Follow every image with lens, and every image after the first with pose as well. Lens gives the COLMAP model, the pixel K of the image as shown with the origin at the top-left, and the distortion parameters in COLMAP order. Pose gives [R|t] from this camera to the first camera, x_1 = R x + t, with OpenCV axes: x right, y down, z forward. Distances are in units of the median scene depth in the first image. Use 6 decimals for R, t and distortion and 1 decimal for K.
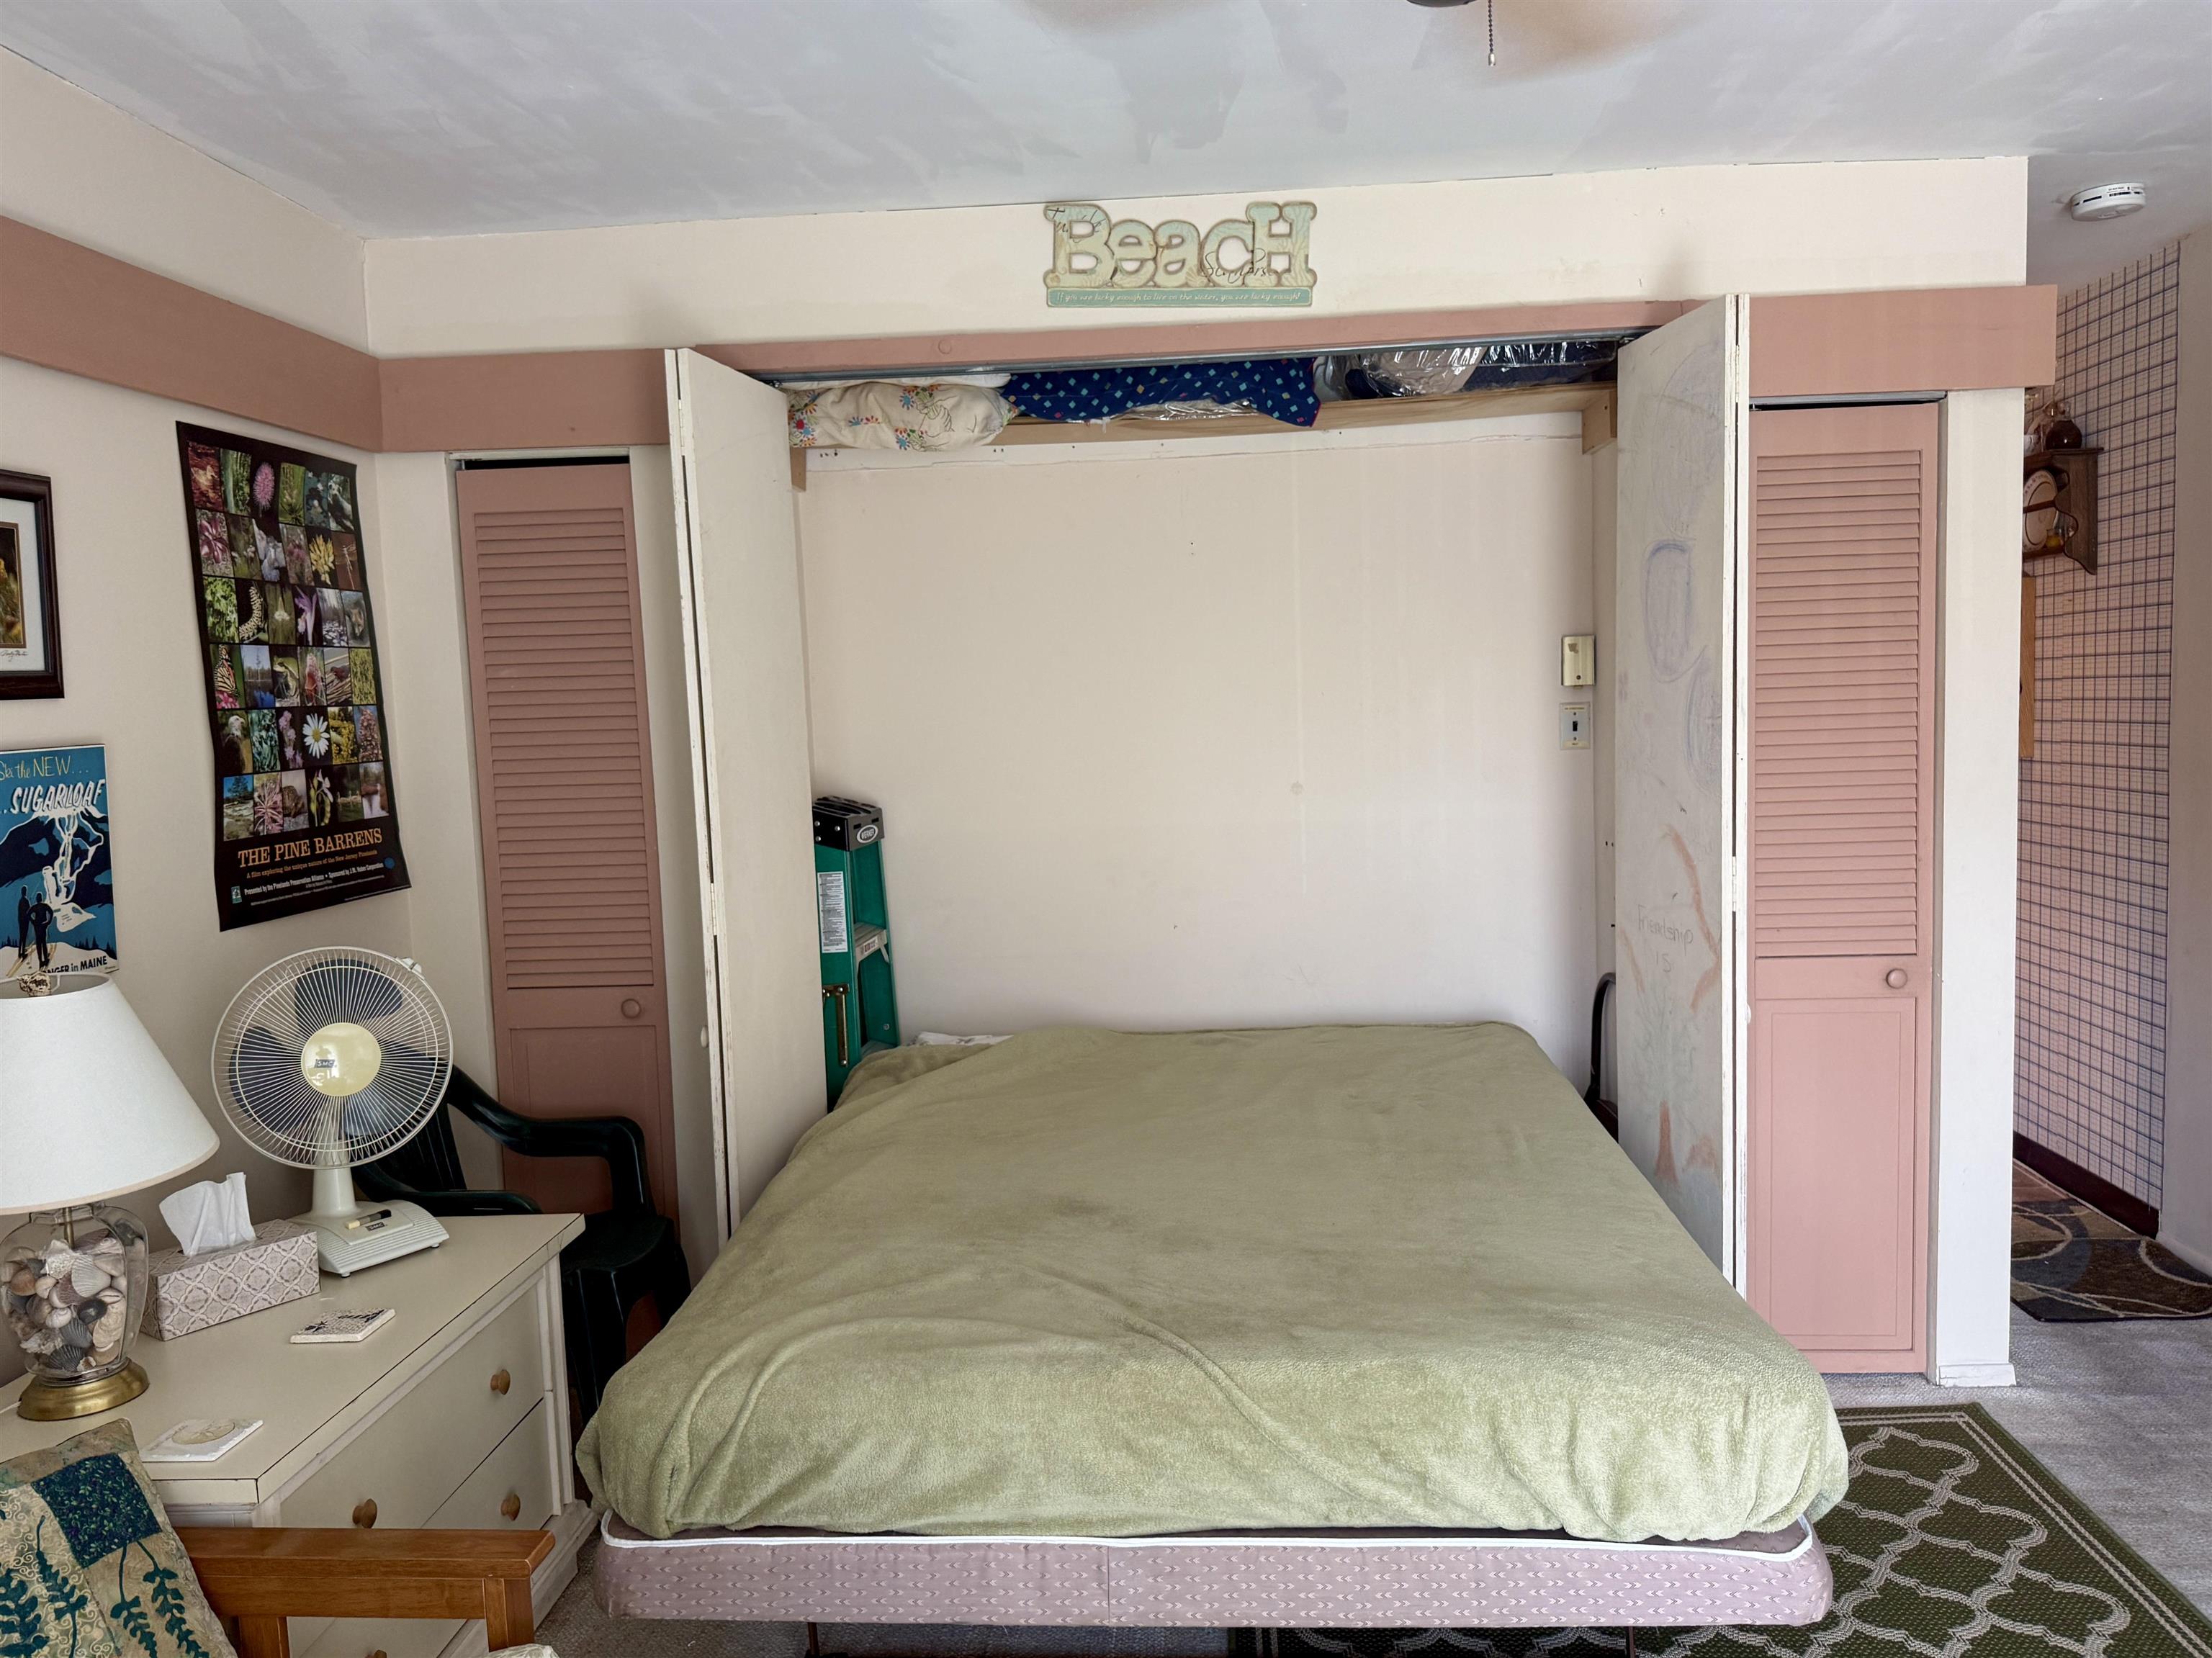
lens RADIAL K [[1662.0, 0, 1106.6], [0, 1662.0, 839.2], [0, 0, 1]] dist [0.005037, -0.009710]
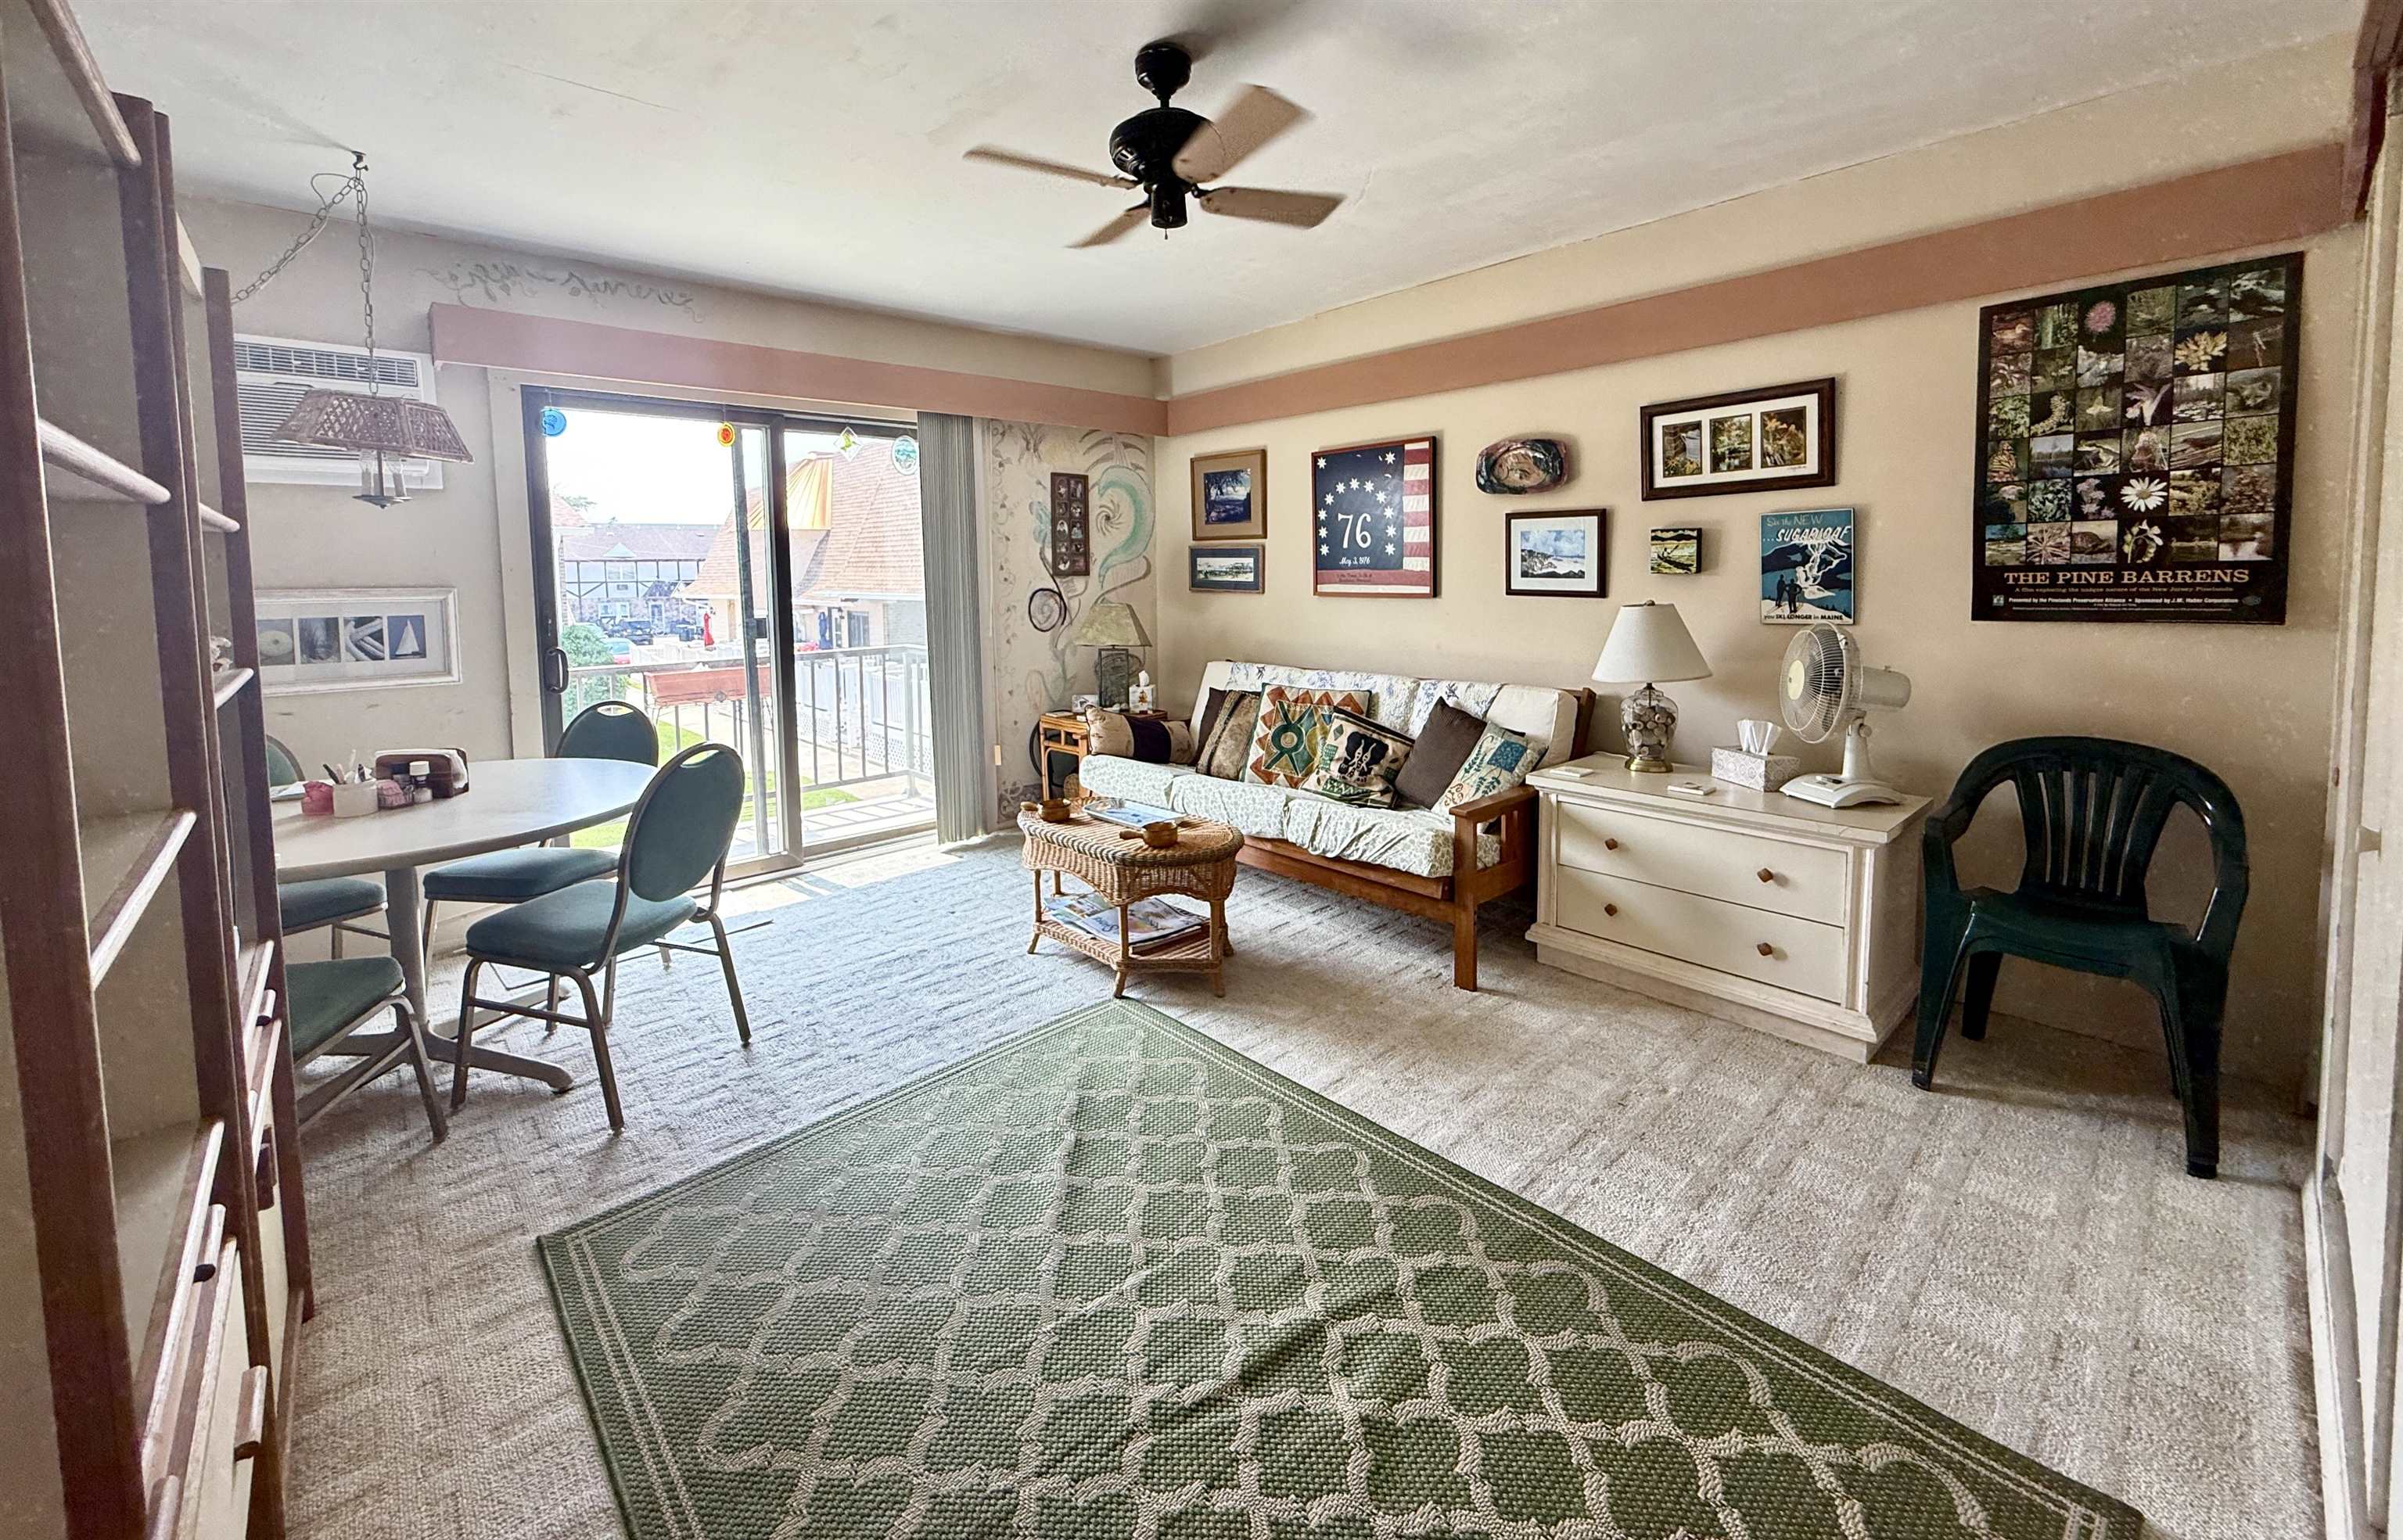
lens RADIAL K [[956.3, 0, 1199.5], [0, 956.3, 639.1], [0, 0, 1]] dist [-0.001512, -0.000108]
pose [[-0.694173, 0.096496, -0.713311, 0.599195], [-0.021385, 0.987771, 0.154436, -0.049581], [0.719490, 0.122460, -0.683621, 0.989210]]
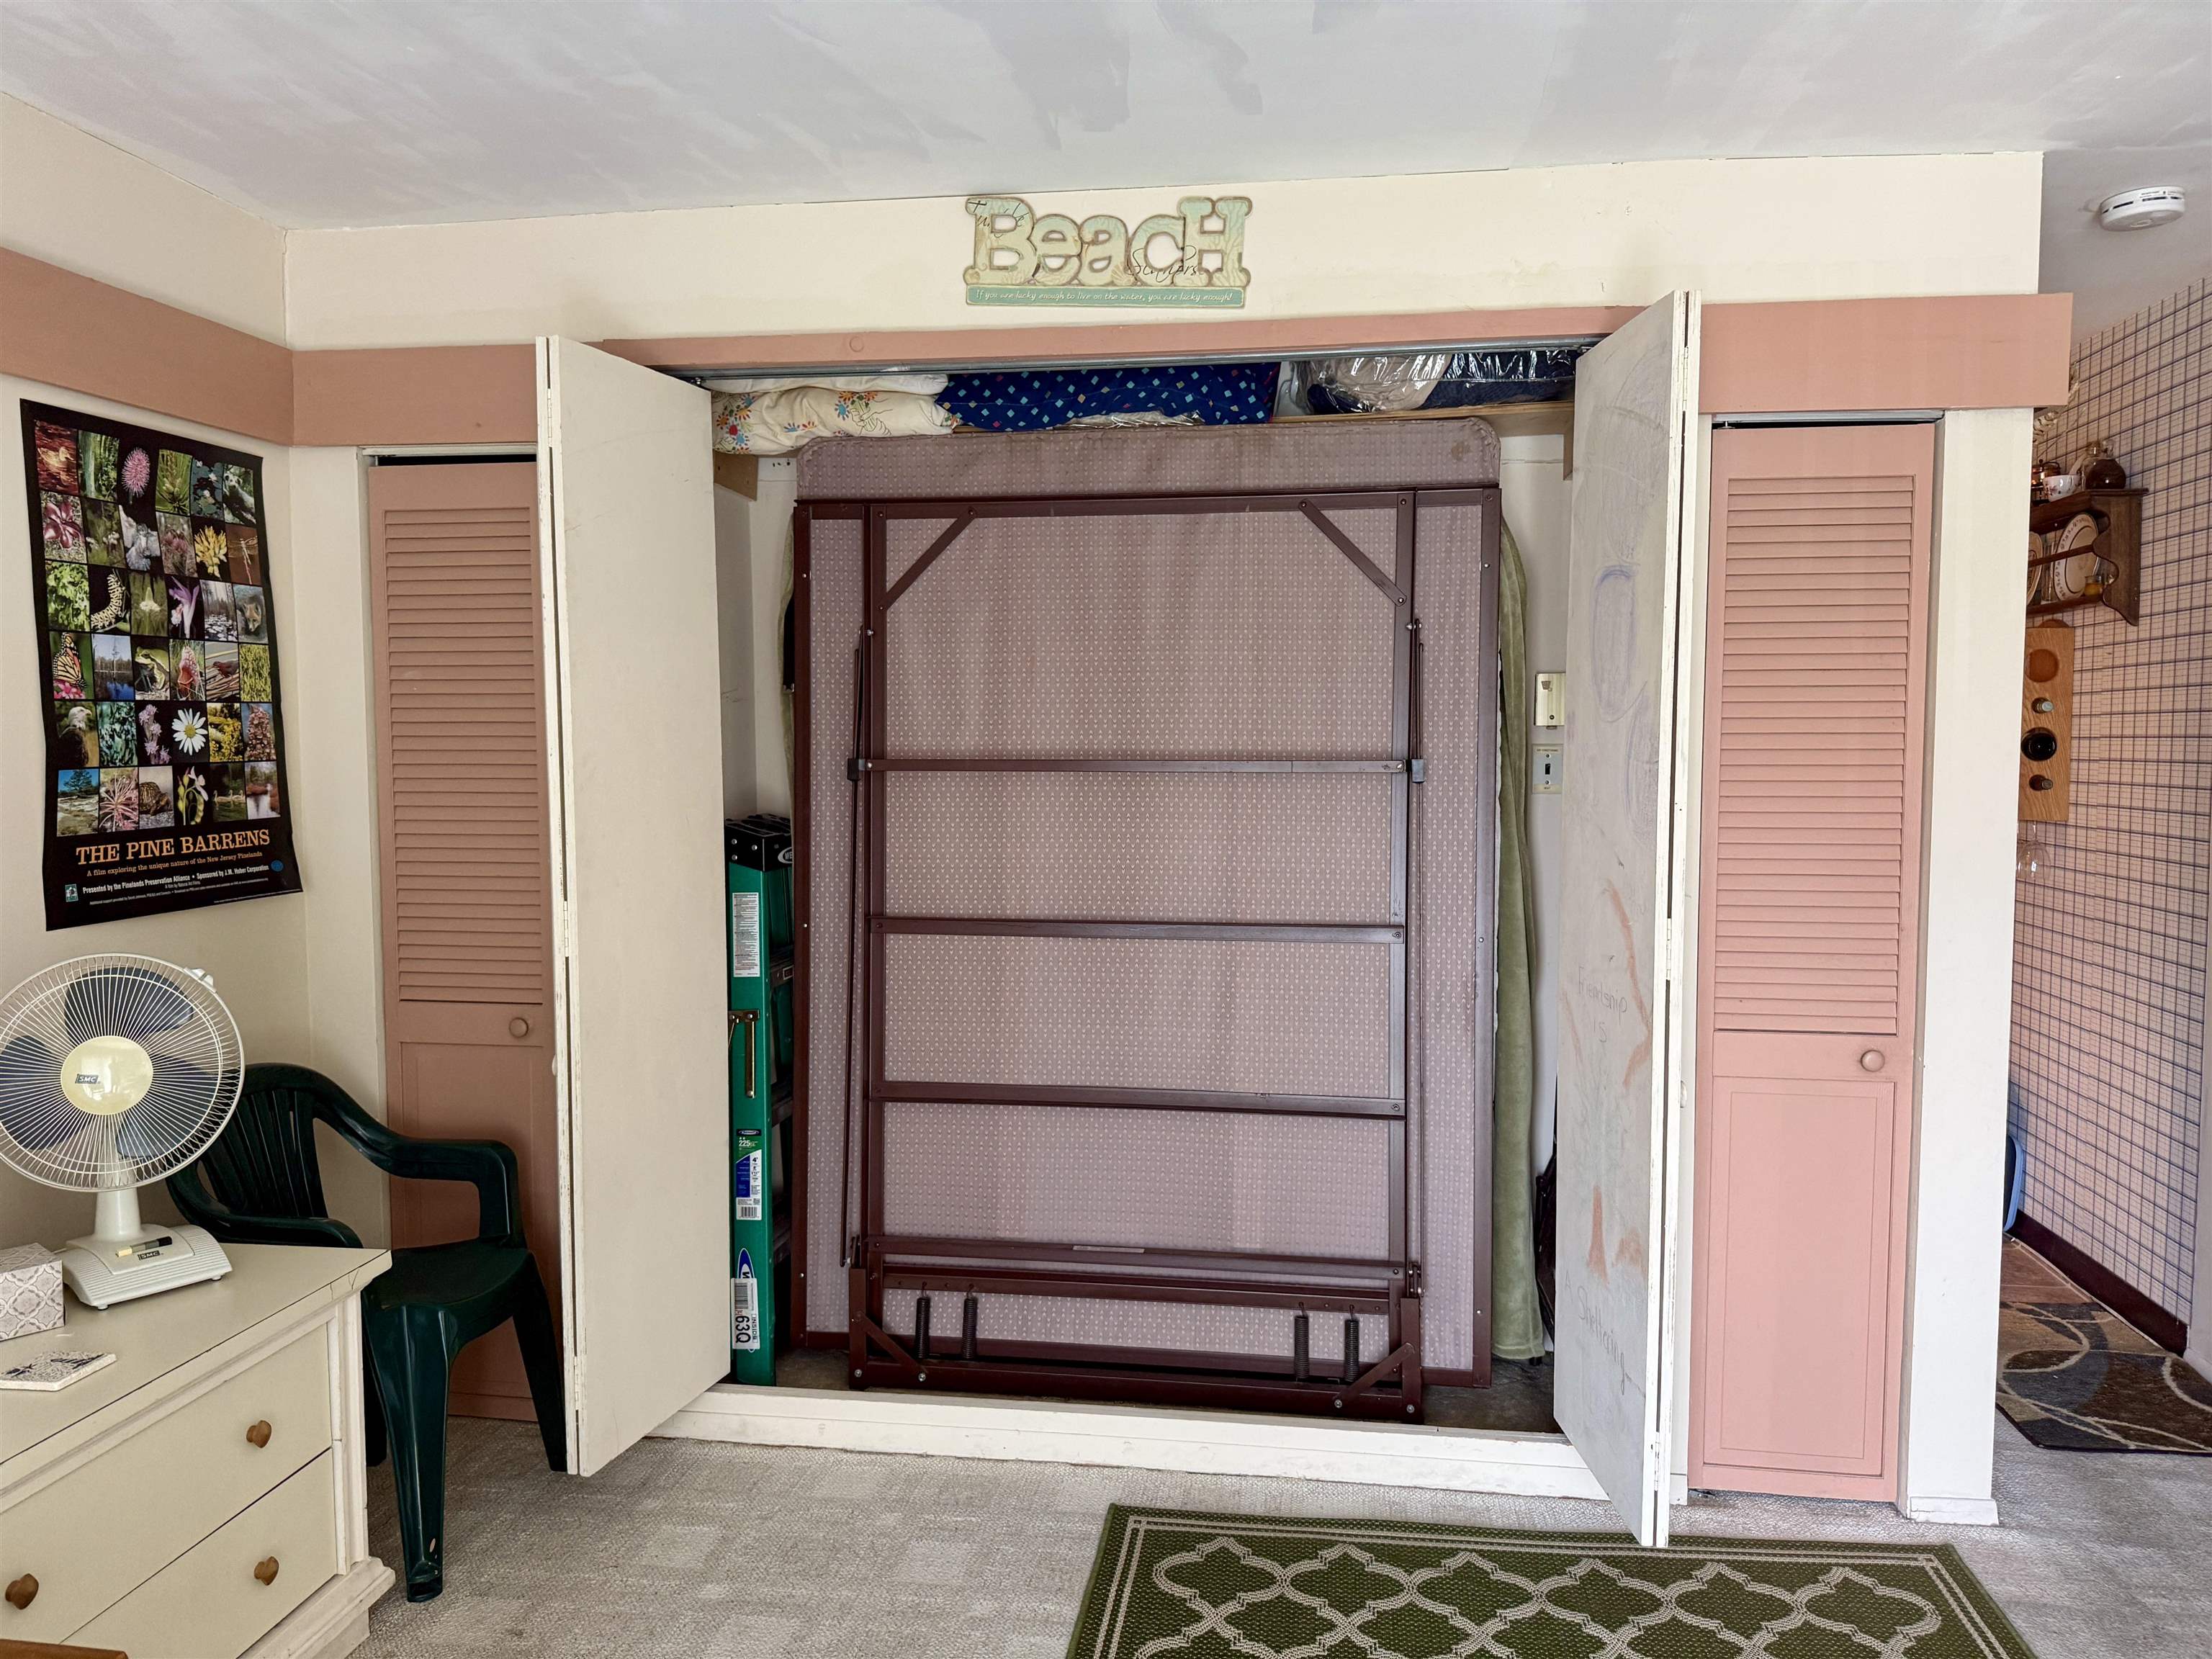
lens RADIAL K [[1572.5, 0, 1106.0], [0, 1572.5, 829.5], [0, 0, 1]] dist [-0.002147, -0.003137]
pose [[0.996682, 0.037822, -0.072070, 0.124233], [-0.039472, 0.998987, -0.021605, -0.006551], [0.071180, 0.024378, 0.997166, 0.126844]]
